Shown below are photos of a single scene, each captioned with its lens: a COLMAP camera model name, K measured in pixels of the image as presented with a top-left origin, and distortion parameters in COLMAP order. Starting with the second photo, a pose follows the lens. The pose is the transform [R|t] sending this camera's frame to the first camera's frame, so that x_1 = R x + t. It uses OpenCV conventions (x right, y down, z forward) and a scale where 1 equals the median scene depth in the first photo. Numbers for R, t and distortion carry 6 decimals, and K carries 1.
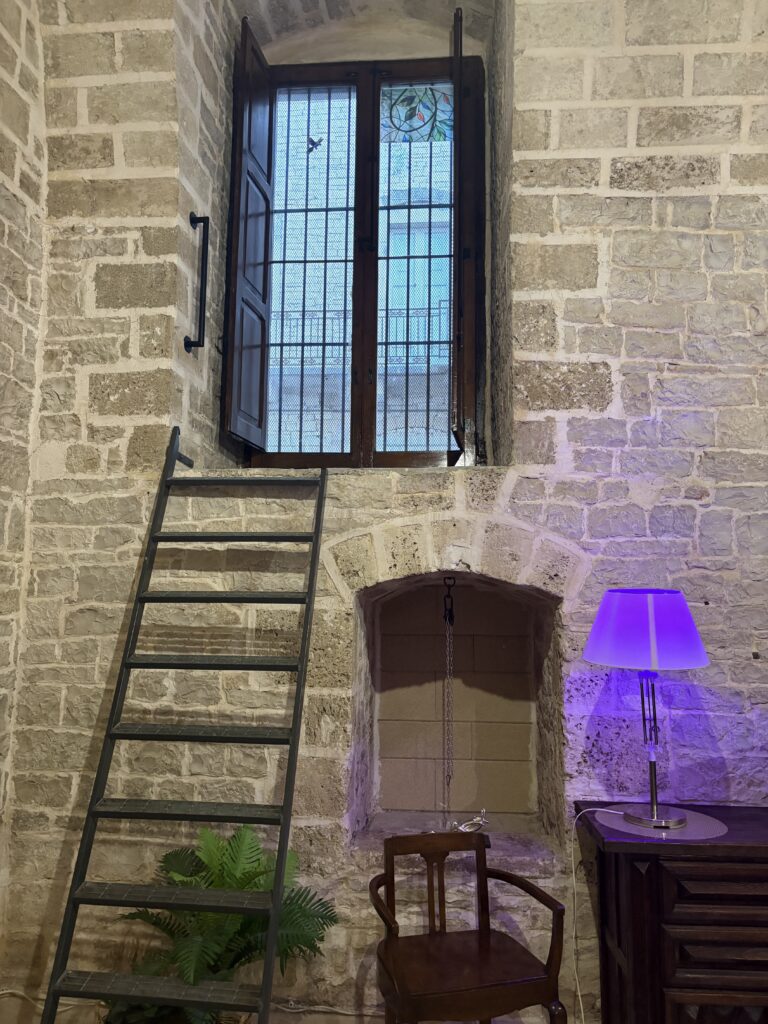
lens RADIAL K [[767.5, 0, 383.3], [0, 767.5, 508.5], [0, 0, 1]] dist [0.043771, -0.043701]
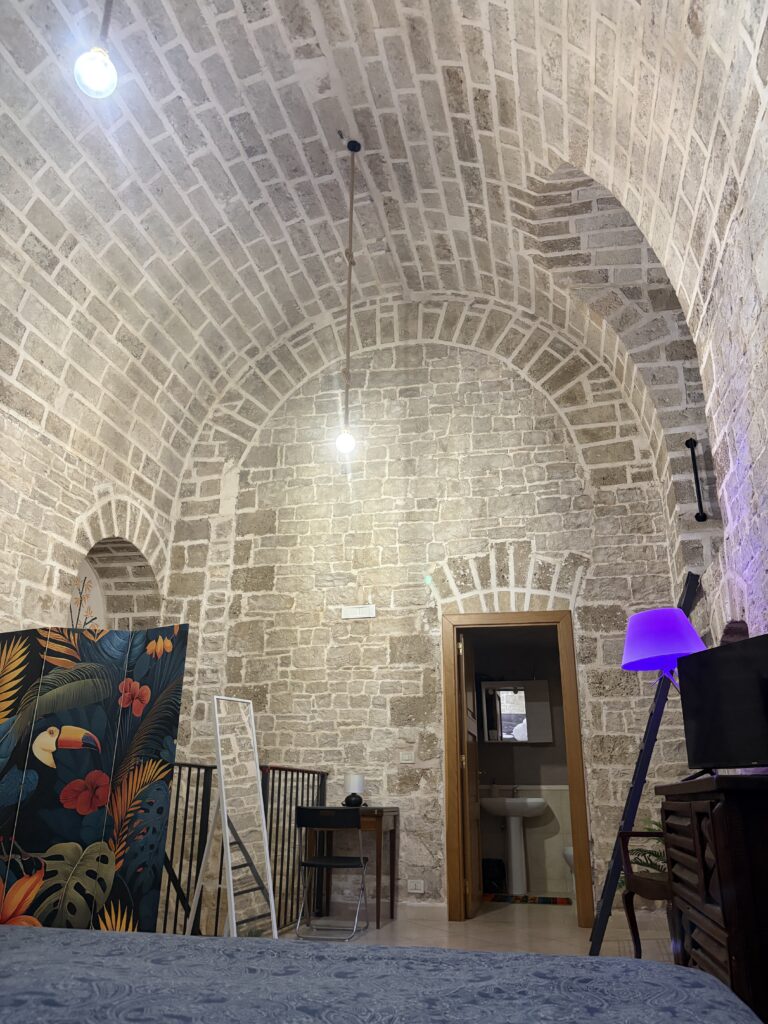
lens RADIAL K [[767.5, 0, 383.3], [0, 767.5, 508.5], [0, 0, 1]] dist [0.043771, -0.043701]
pose [[-0.138387, -0.358034, -0.923396, 1.523883], [0.123126, 0.918914, -0.374748, 0.336693], [0.982695, -0.165554, -0.083083, 0.547398]]
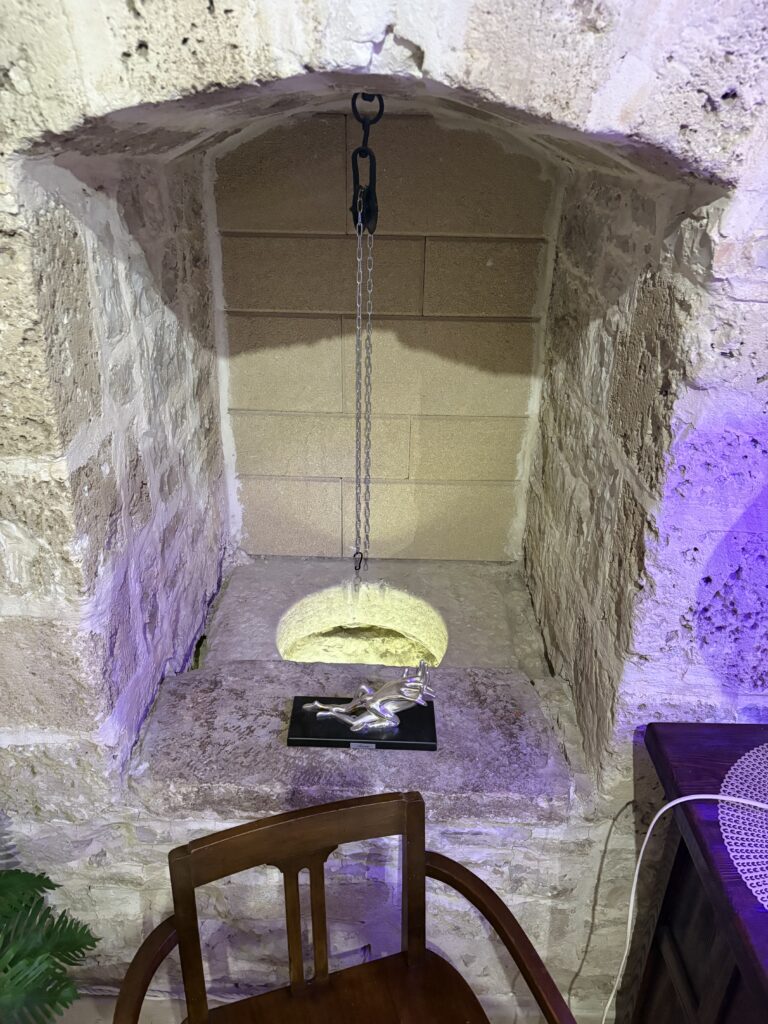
lens RADIAL K [[767.5, 0, 383.3], [0, 767.5, 508.5], [0, 0, 1]] dist [0.043771, -0.043701]
pose [[0.997997, -0.018520, 0.060486, 0.081198], [-0.018347, 0.830337, 0.556959, 0.057302], [-0.060538, -0.556953, 0.828335, 0.695885]]
